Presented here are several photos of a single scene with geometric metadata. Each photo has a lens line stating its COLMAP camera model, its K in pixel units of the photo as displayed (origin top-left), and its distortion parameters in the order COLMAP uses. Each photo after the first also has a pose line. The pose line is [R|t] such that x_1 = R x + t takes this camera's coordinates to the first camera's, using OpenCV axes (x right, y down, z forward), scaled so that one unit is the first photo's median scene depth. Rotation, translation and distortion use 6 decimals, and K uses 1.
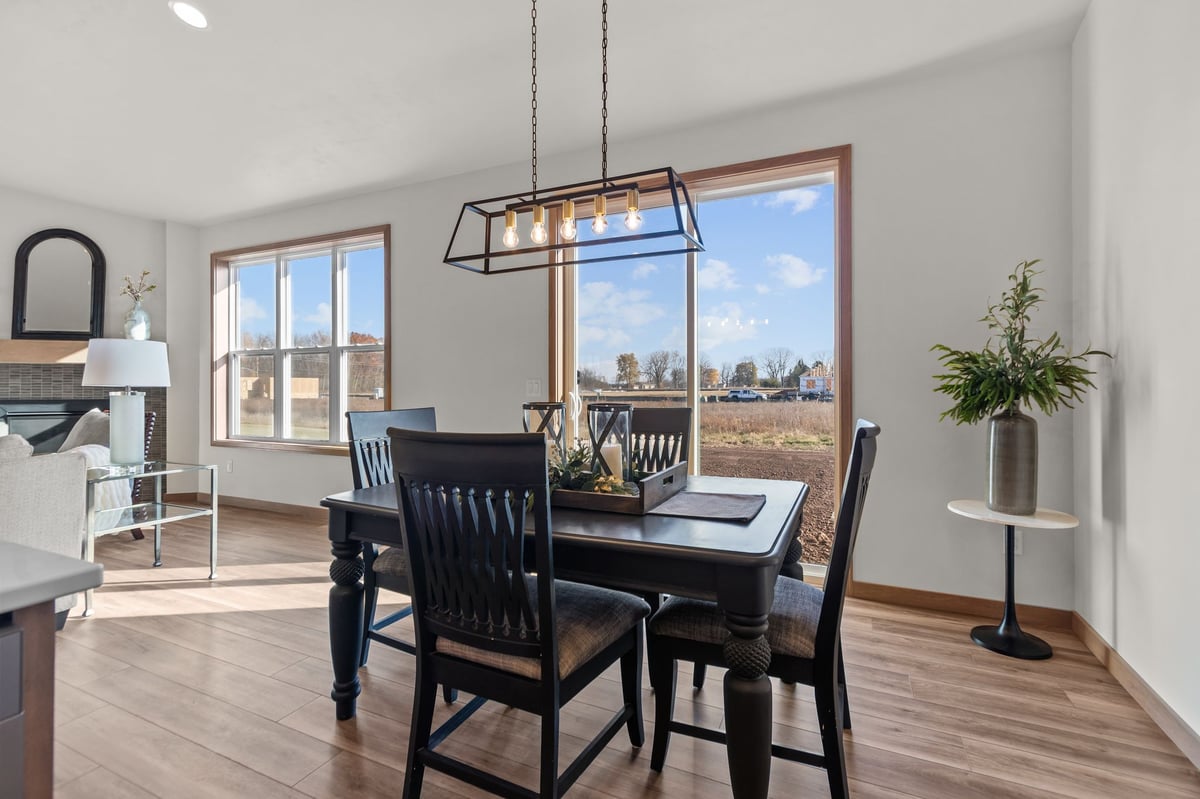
lens RADIAL K [[545.2, 0, 602.0], [0, 545.2, 390.1], [0, 0, 1]] dist [0.002131, -0.000535]
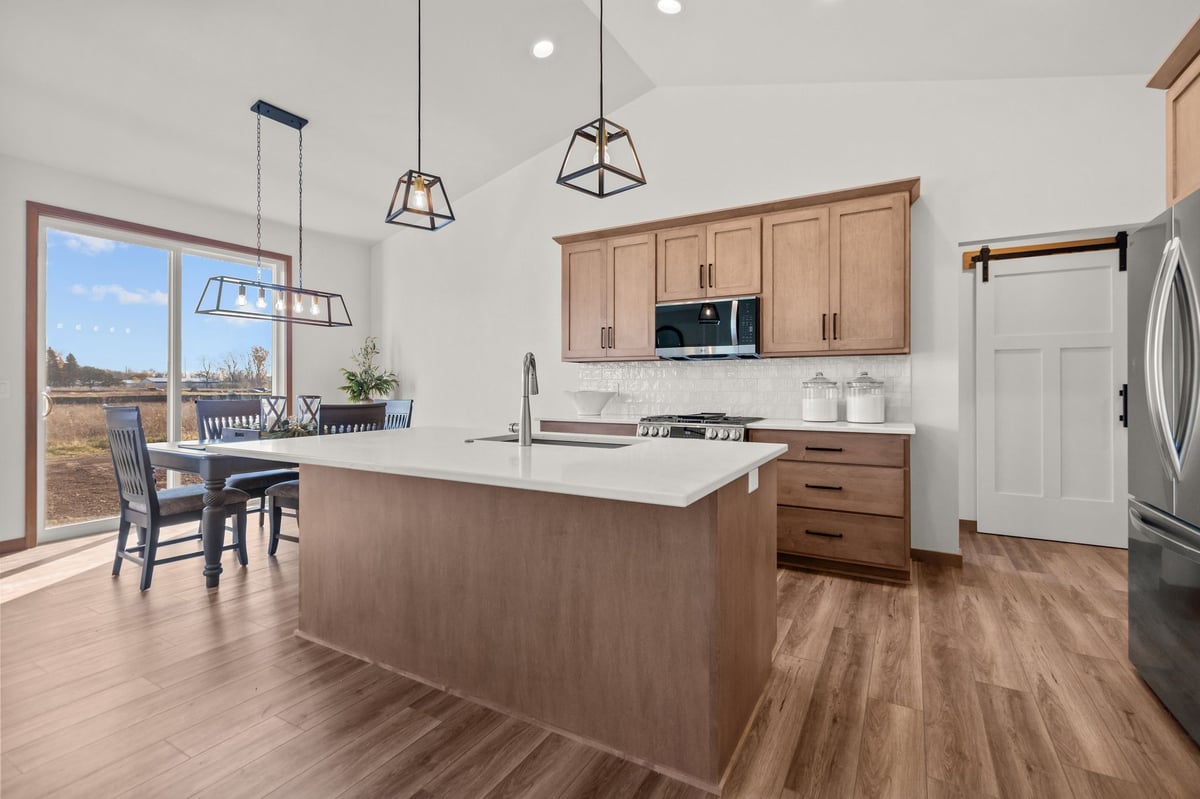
lens RADIAL K [[545.2, 0, 601.8], [0, 545.2, 381.2], [0, 0, 1]] dist [0.002131, -0.000535]
pose [[0.087633, 0.011475, 0.996087, -1.618200], [0.000433, 0.999933, -0.011557, -0.004277], [-0.996153, 0.001444, 0.087622, -0.270385]]
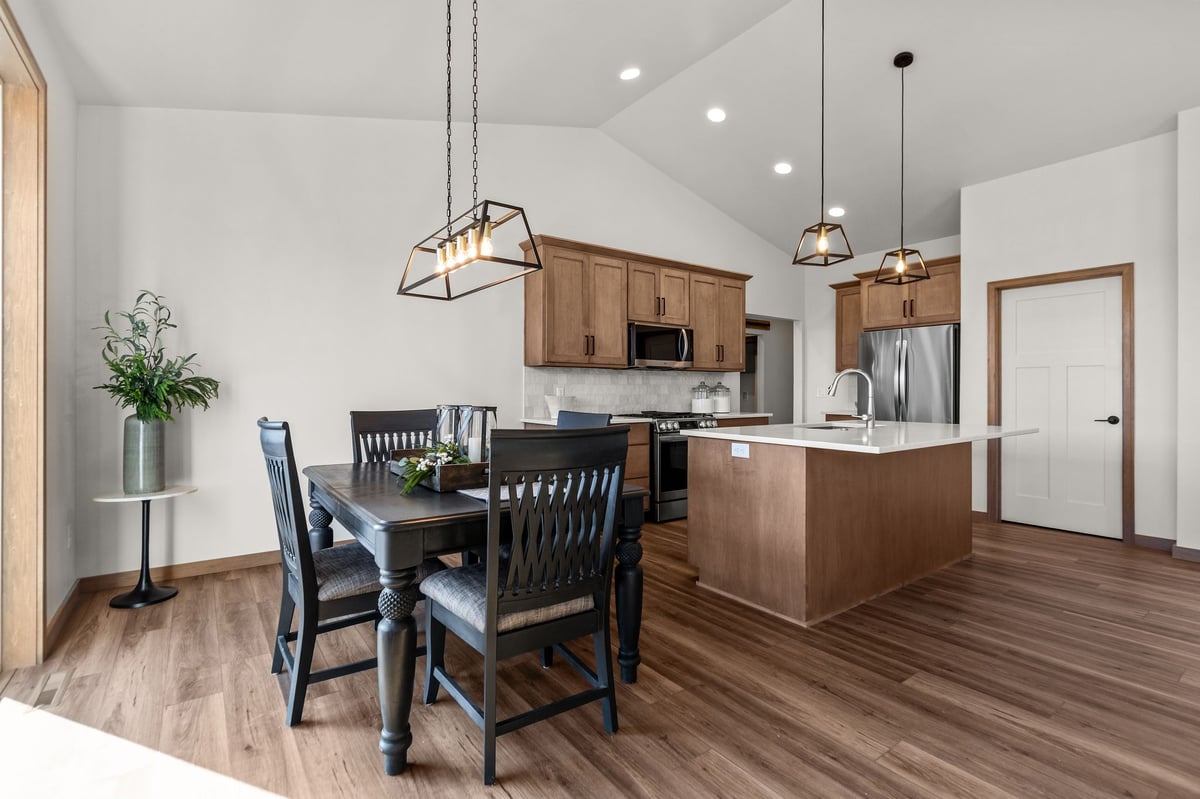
lens RADIAL K [[545.2, 0, 601.3], [0, 545.2, 392.8], [0, 0, 1]] dist [0.002131, -0.000535]
pose [[-0.874793, 0.000938, 0.484496, -0.773126], [0.002235, 0.999995, 0.002100, -0.005204], [-0.484492, 0.002919, -0.874791, 1.599298]]
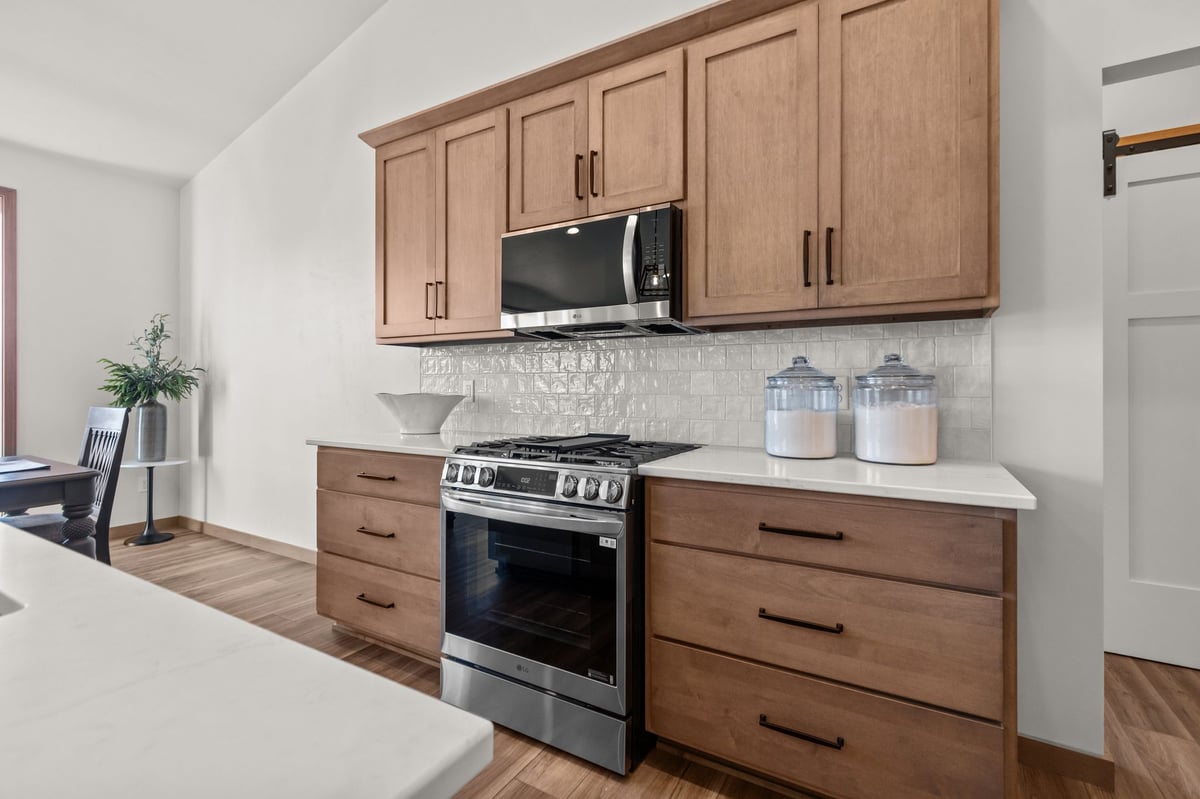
lens RADIAL K [[545.2, 0, 602.8], [0, 545.2, 382.1], [0, 0, 1]] dist [0.002131, -0.000535]
pose [[0.101046, 0.010902, 0.994822, -0.791773], [-0.000608, 0.999940, -0.010896, -0.003059], [-0.994882, 0.000496, 0.101047, -0.559176]]
